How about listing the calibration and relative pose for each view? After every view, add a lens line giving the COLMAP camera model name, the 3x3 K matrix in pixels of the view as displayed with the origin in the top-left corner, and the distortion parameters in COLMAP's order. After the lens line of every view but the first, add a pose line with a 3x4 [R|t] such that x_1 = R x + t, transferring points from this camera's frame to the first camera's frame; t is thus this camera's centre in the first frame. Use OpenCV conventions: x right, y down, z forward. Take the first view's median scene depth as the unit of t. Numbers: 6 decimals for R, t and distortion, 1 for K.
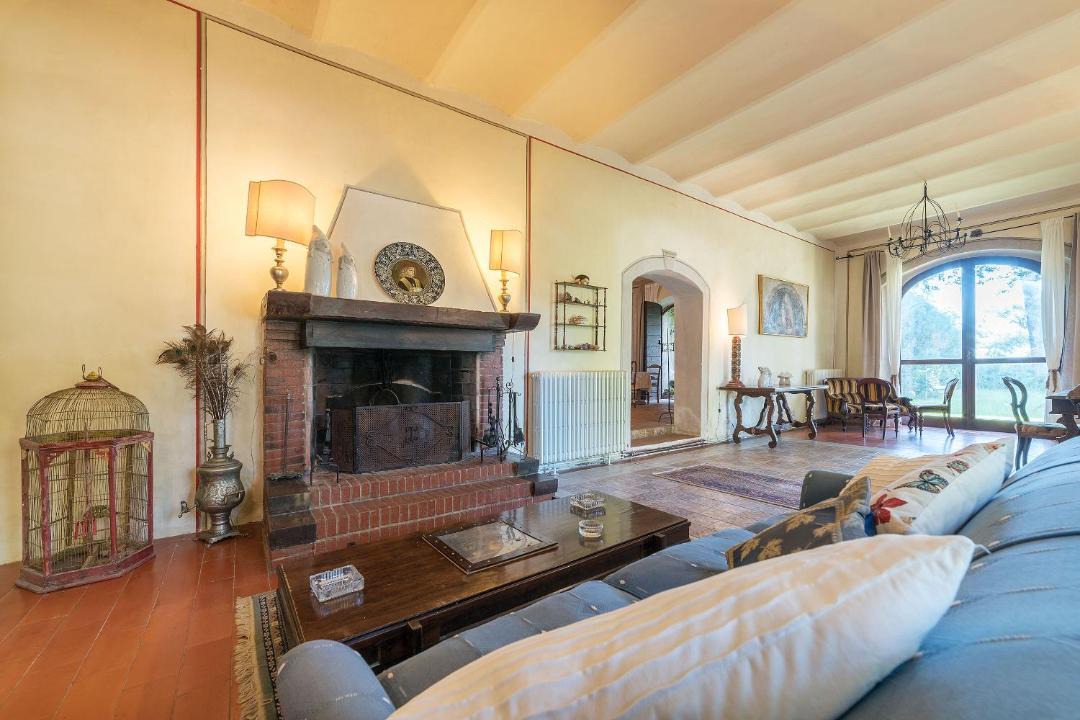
lens RADIAL K [[431.0, 0, 535.4], [0, 431.0, 375.1], [0, 0, 1]] dist [-0.005396, 0.000176]
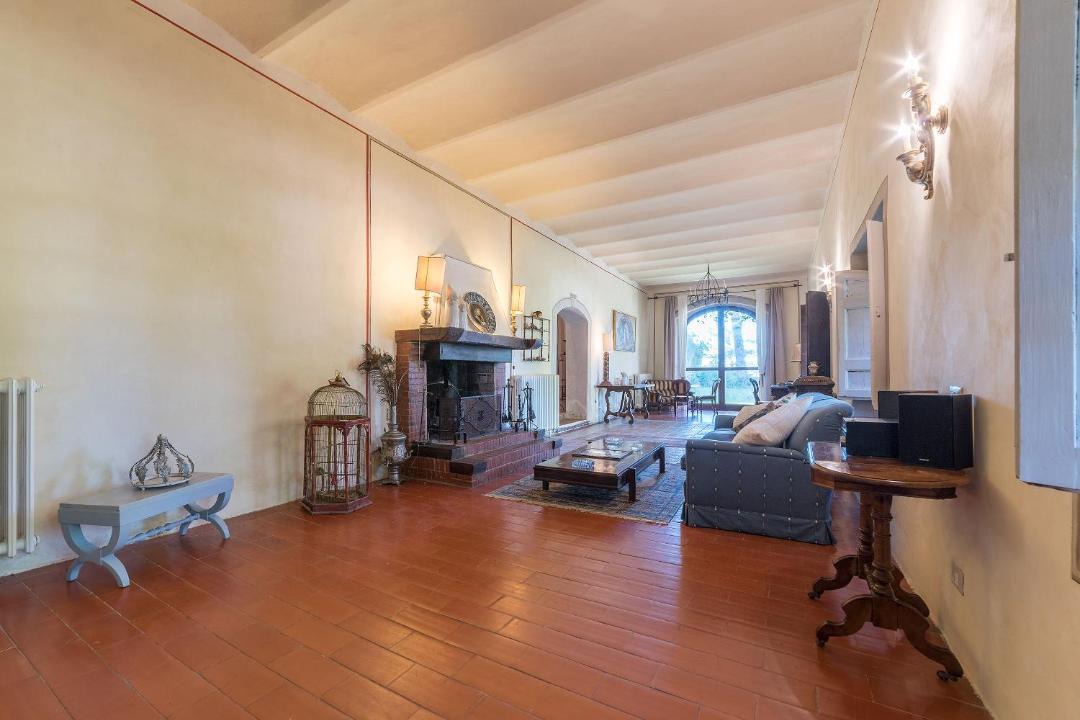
lens RADIAL K [[418.8, 0, 488.4], [0, 418.8, 375.3], [0, 0, 1]] dist [-0.001562, 0.000150]
pose [[0.943630, 0.001336, 0.331000, -0.405036], [0.000831, 0.999979, -0.006406, 0.001136], [-0.331001, 0.006320, 0.943609, -0.239730]]
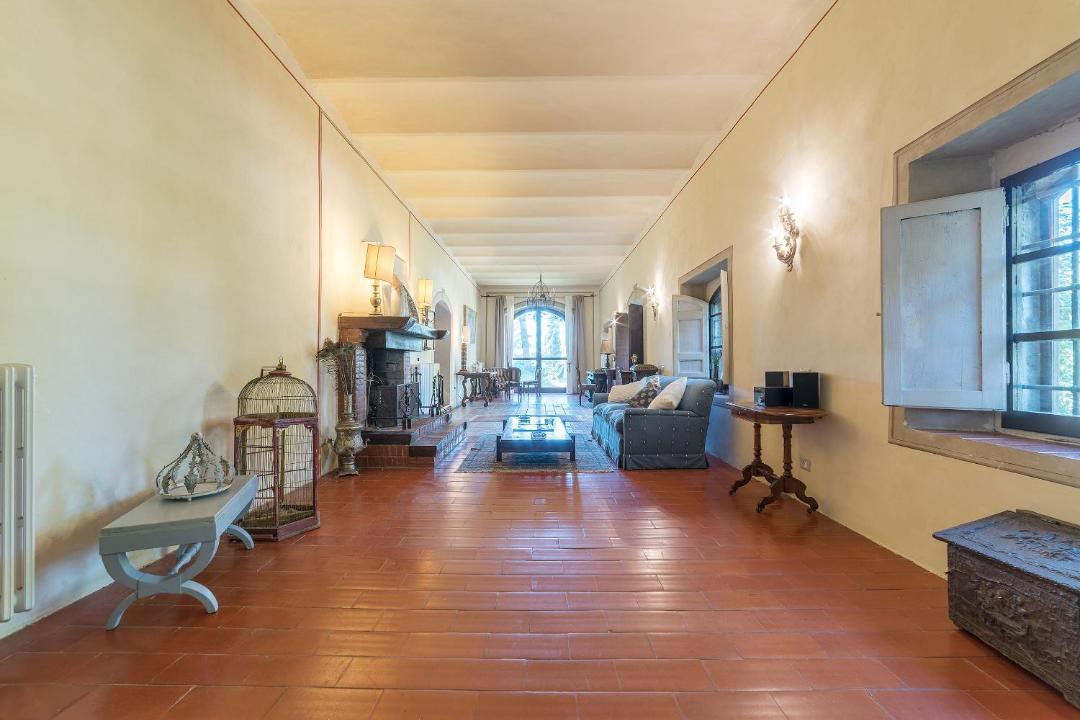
lens RADIAL K [[417.9, 0, 494.7], [0, 417.9, 364.4], [0, 0, 1]] dist [-0.000617, 0.000150]
pose [[0.662646, 0.001390, 0.748931, -0.663278], [0.003712, 0.999980, -0.005141, 0.002595], [-0.748923, 0.006186, 0.662628, -0.155767]]
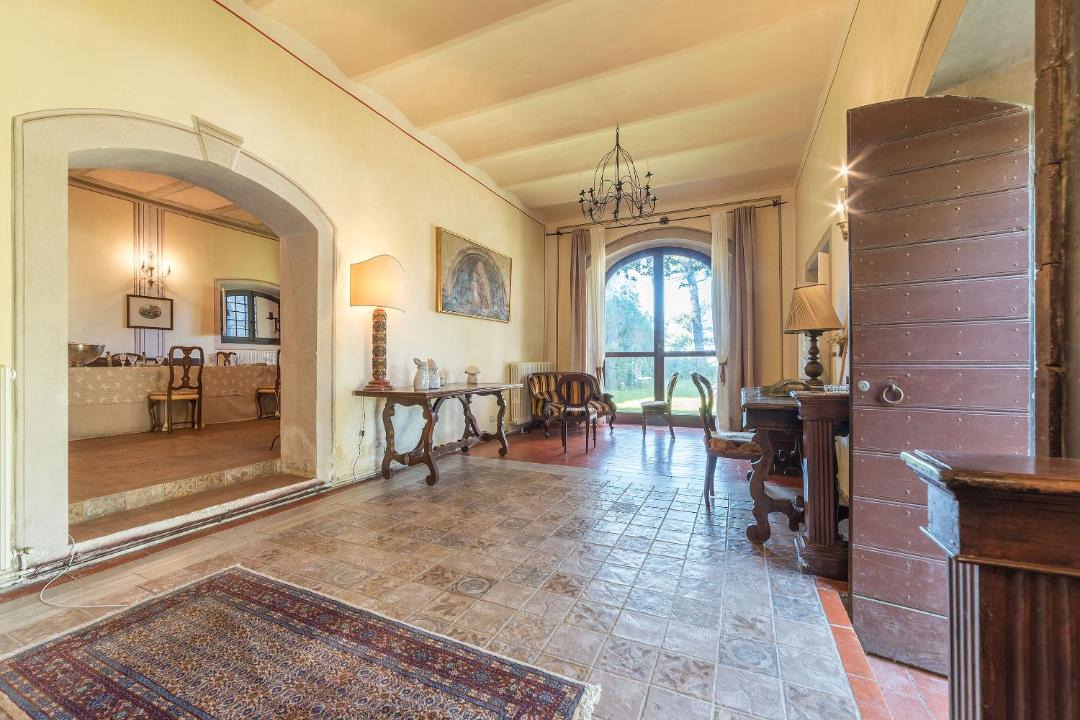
lens RADIAL K [[424.0, 0, 540.8], [0, 424.0, 365.7], [0, 0, 1]] dist [-0.009858, 0.000126]
pose [[0.870315, -0.000249, 0.492496, 0.363346], [0.001880, 0.999994, -0.002815, -0.005898], [-0.492493, 0.003376, 0.870310, 0.353177]]
